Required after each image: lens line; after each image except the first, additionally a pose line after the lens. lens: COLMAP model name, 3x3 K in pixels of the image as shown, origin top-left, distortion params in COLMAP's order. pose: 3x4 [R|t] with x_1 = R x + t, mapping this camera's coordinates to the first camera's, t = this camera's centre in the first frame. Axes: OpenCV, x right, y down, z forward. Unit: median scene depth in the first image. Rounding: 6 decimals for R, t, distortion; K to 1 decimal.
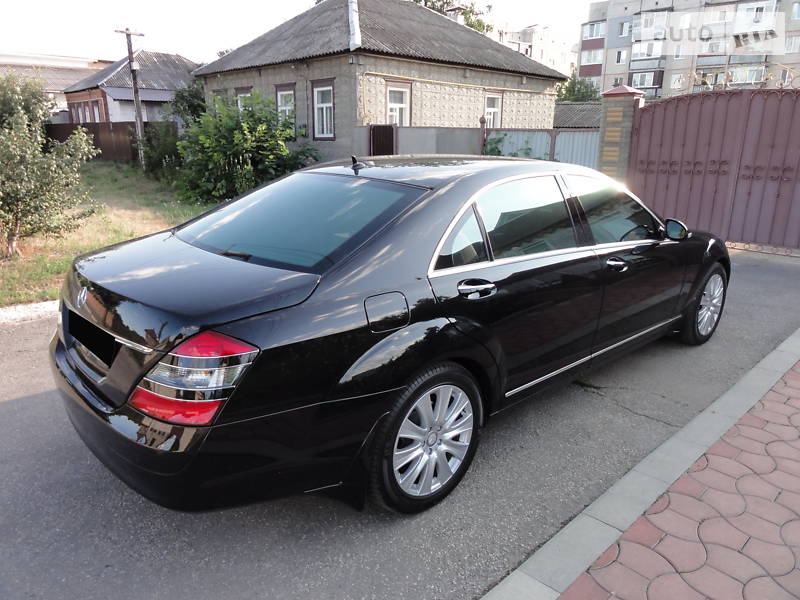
lens RADIAL K [[567.9, 0, 400.0], [0, 567.9, 300.0], [0, 0, 1]] dist [-0.003028, -0.000015]
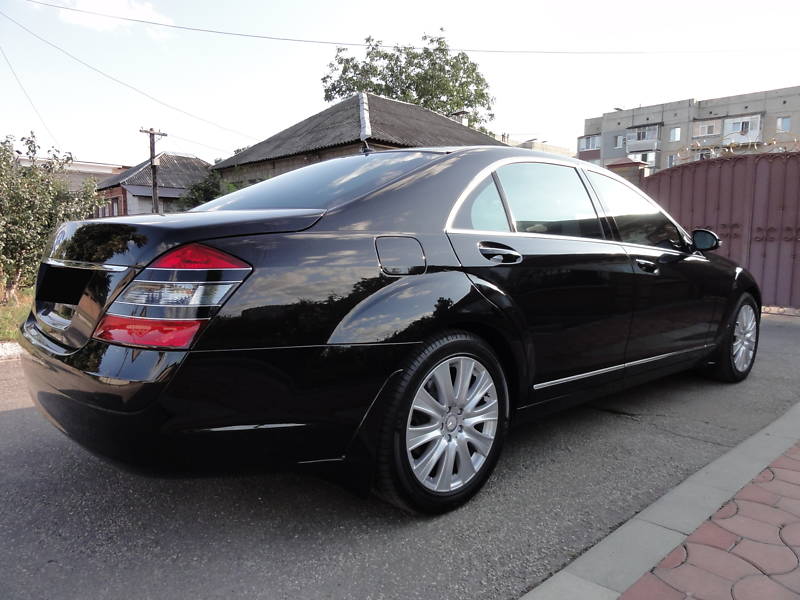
lens RADIAL K [[567.9, 0, 400.0], [0, 567.9, 300.0], [0, 0, 1]] dist [-0.003028, -0.000015]
pose [[0.999925, 0.006629, -0.010258, -0.012387], [-0.008377, 0.983448, -0.180995, 0.206389], [0.008888, 0.181067, 0.983431, 0.122646]]
